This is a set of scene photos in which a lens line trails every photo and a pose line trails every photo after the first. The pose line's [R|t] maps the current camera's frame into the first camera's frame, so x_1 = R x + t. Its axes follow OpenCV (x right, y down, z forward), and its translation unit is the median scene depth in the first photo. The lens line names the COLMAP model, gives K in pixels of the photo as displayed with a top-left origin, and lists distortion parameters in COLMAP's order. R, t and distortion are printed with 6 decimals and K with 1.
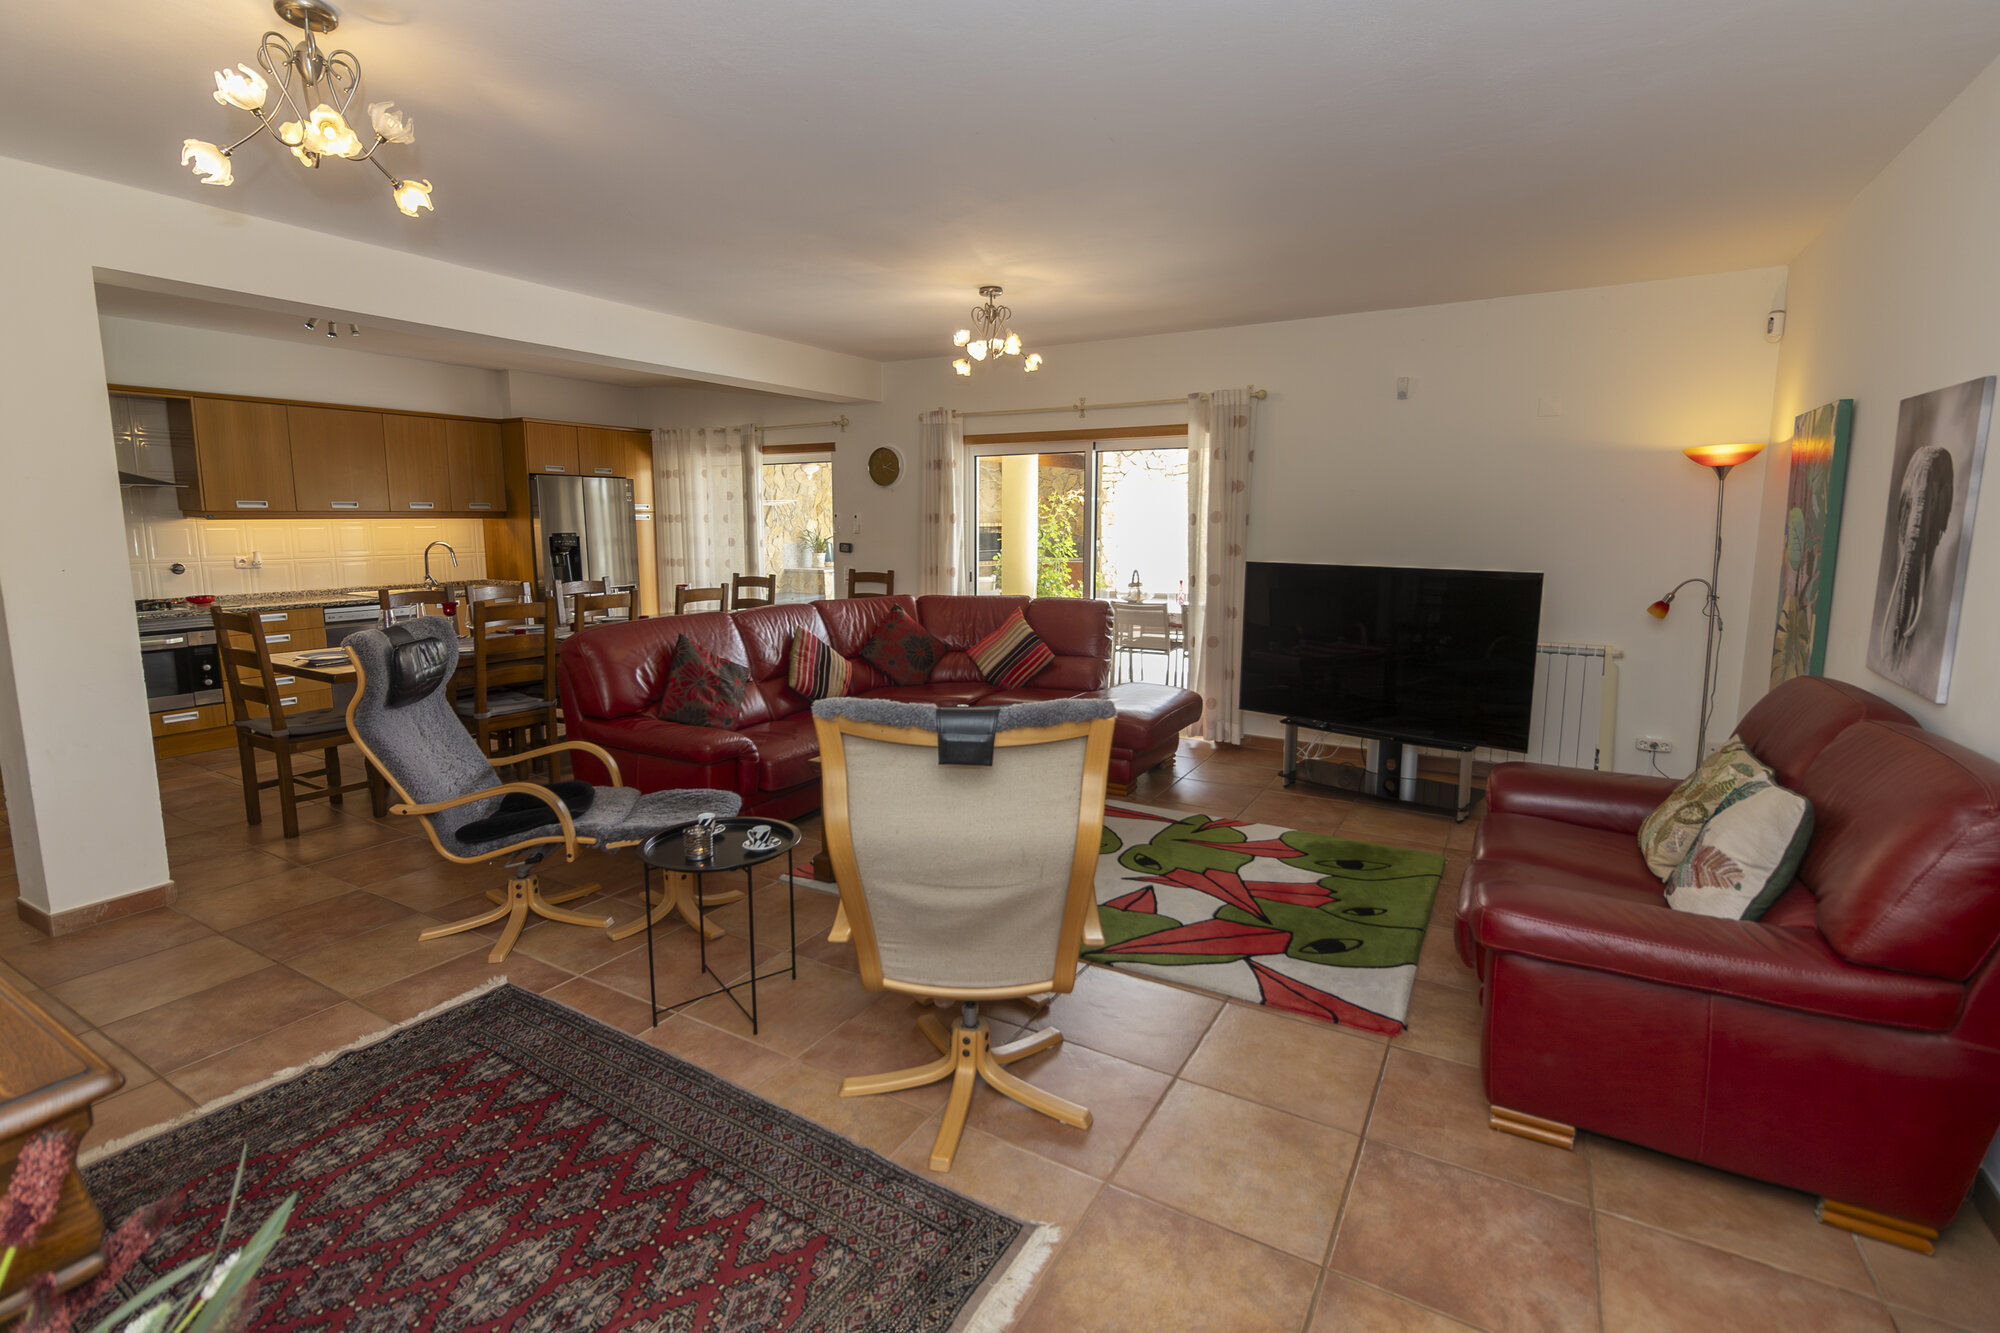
lens RADIAL K [[914.1, 0, 987.9], [0, 914.1, 652.8], [0, 0, 1]] dist [0.003107, 0.000675]
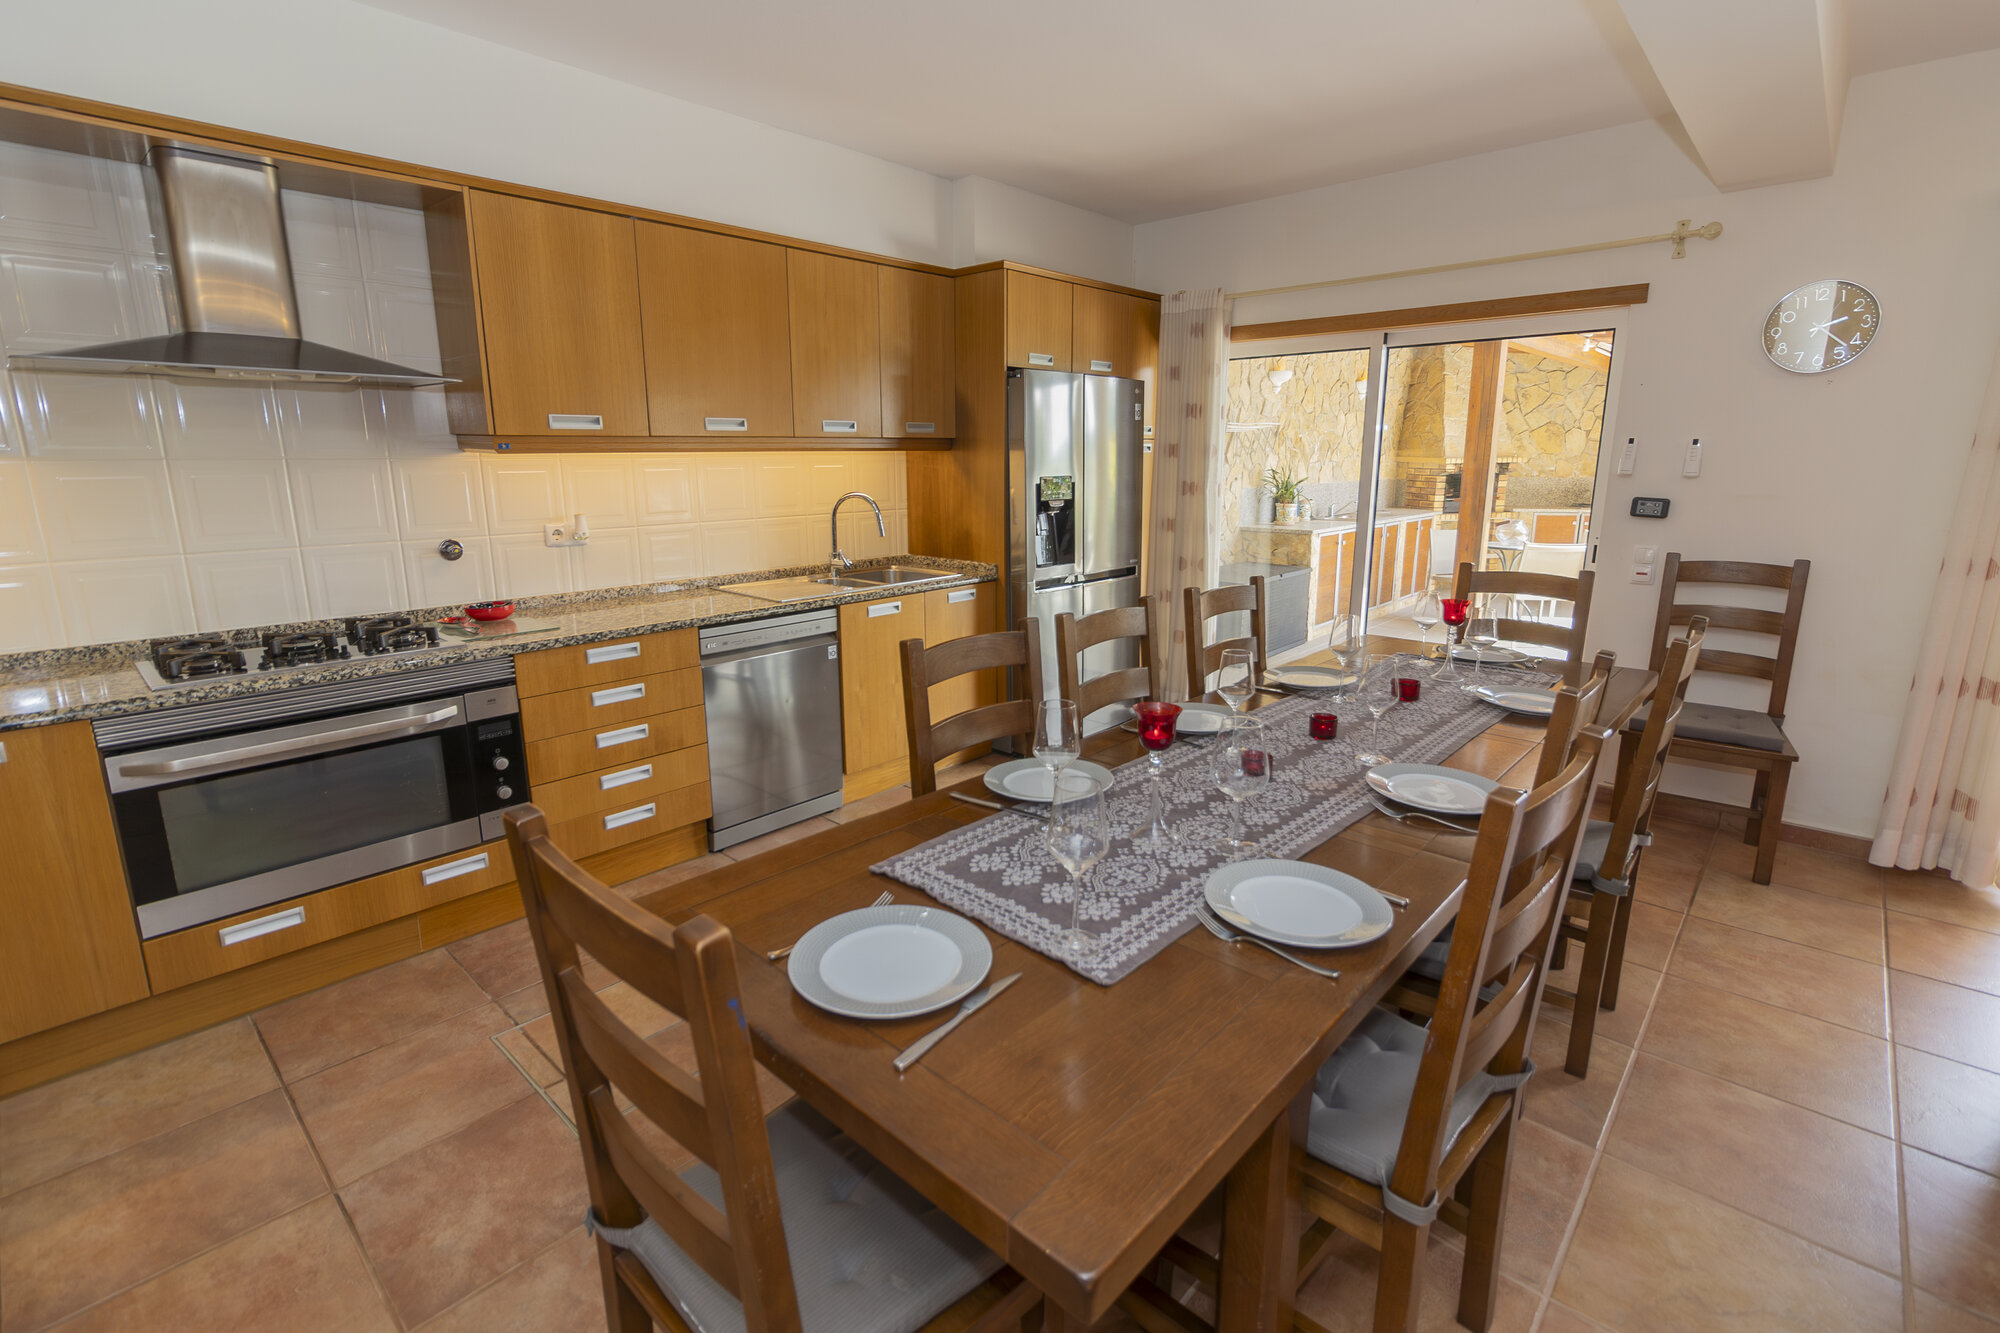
lens RADIAL K [[914.1, 0, 1011.4], [0, 914.1, 657.4], [0, 0, 1]] dist [0.003107, 0.000675]
pose [[0.978958, 0.040073, -0.200087, -0.438973], [-0.025475, 0.996858, 0.075008, -0.073303], [0.202464, -0.068332, 0.976903, 0.520497]]
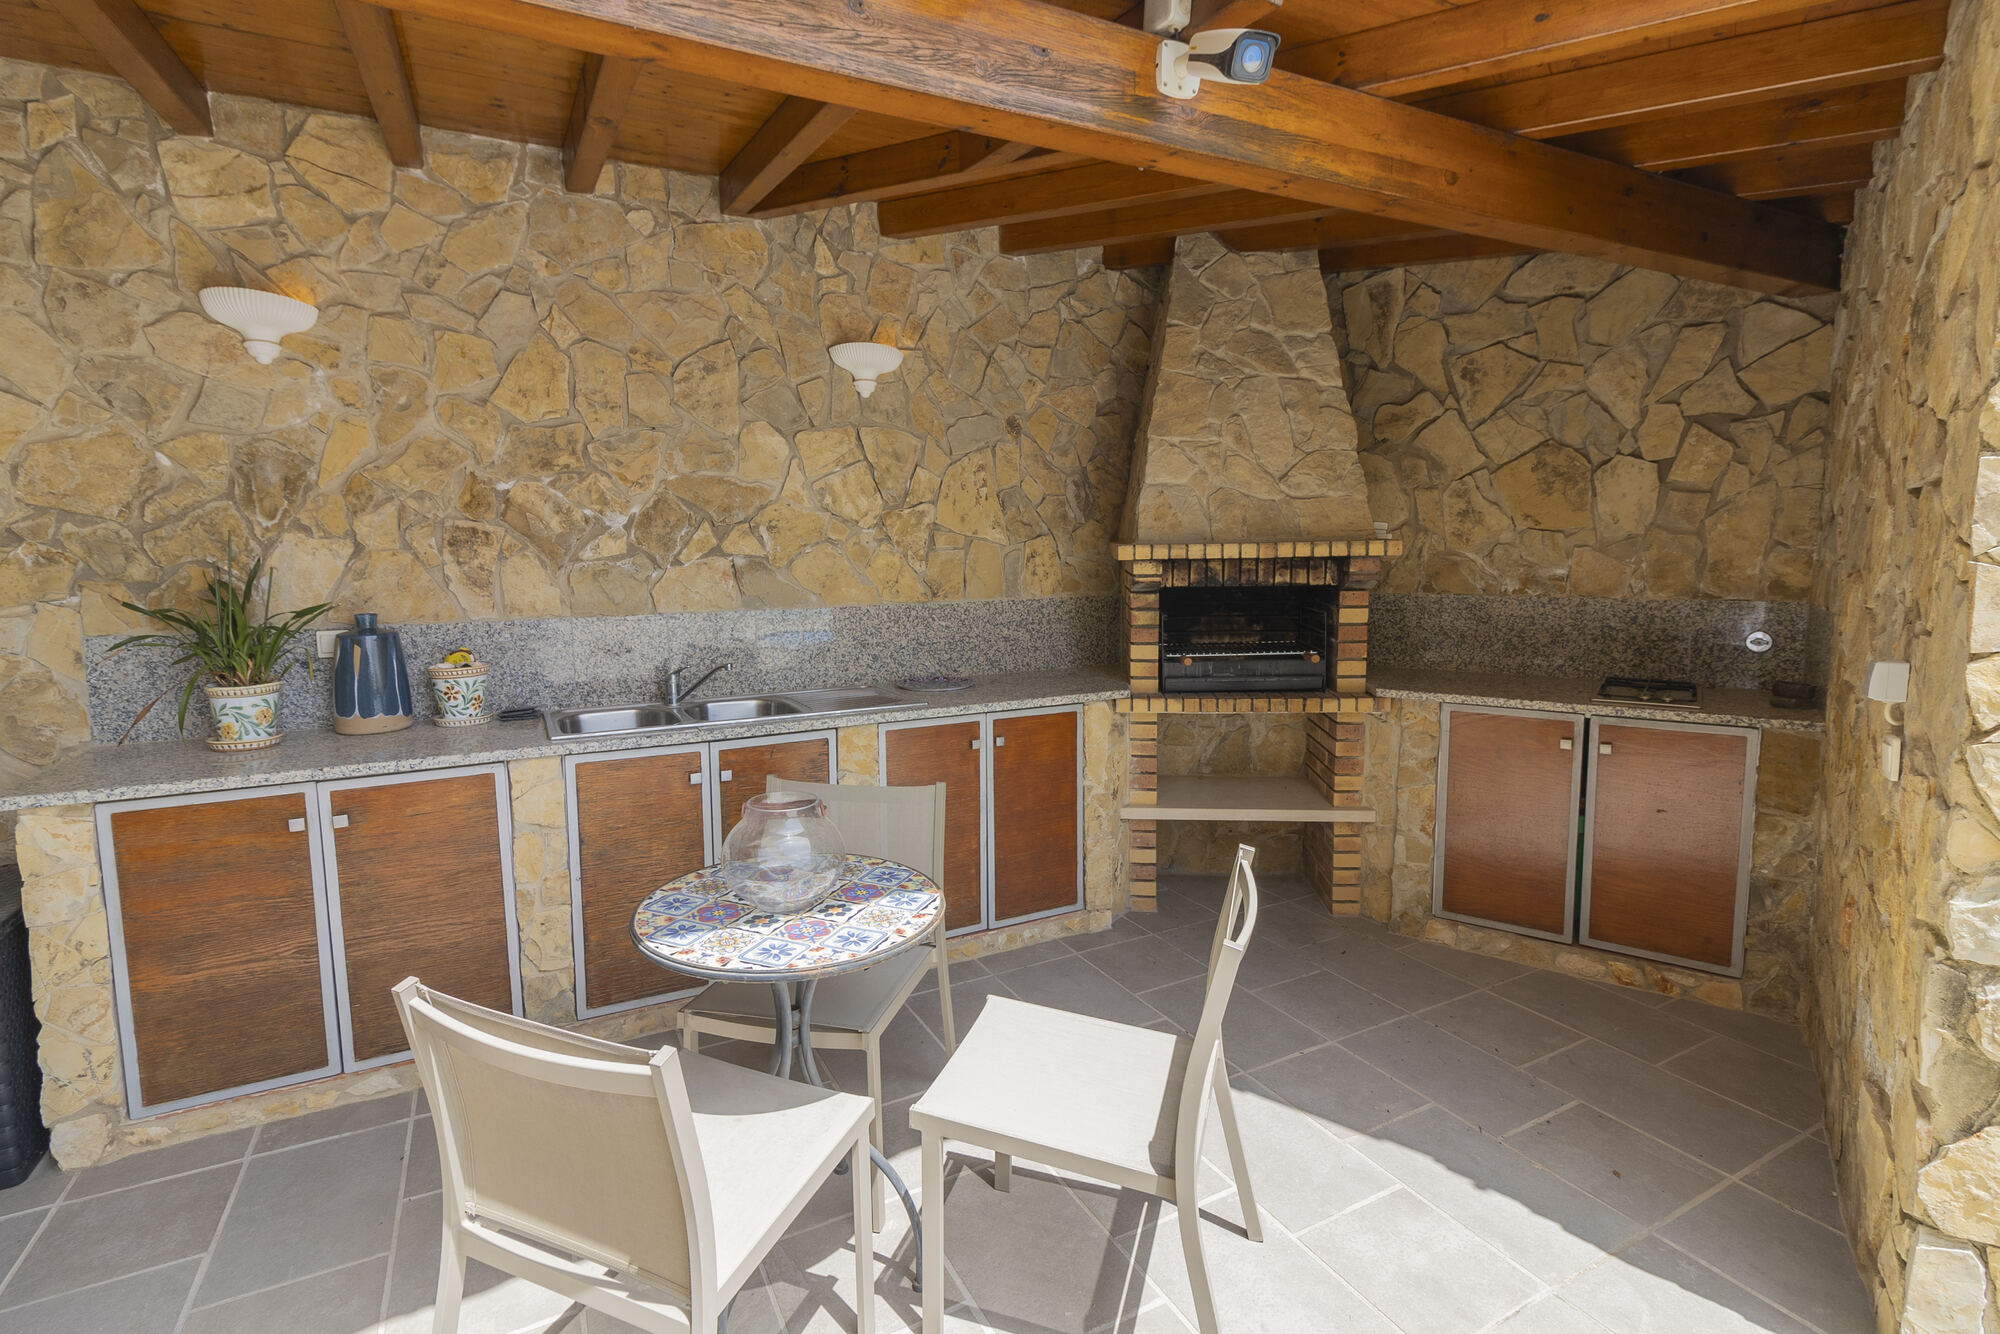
lens RADIAL K [[914.1, 0, 996.3], [0, 914.1, 657.4], [0, 0, 1]] dist [0.003107, 0.000675]
pose [[0.854981, 0.053133, -0.515930, -0.218926], [-0.067102, 0.997710, -0.008450, -0.130551], [0.514300, 0.041845, 0.856589, 0.939757]]
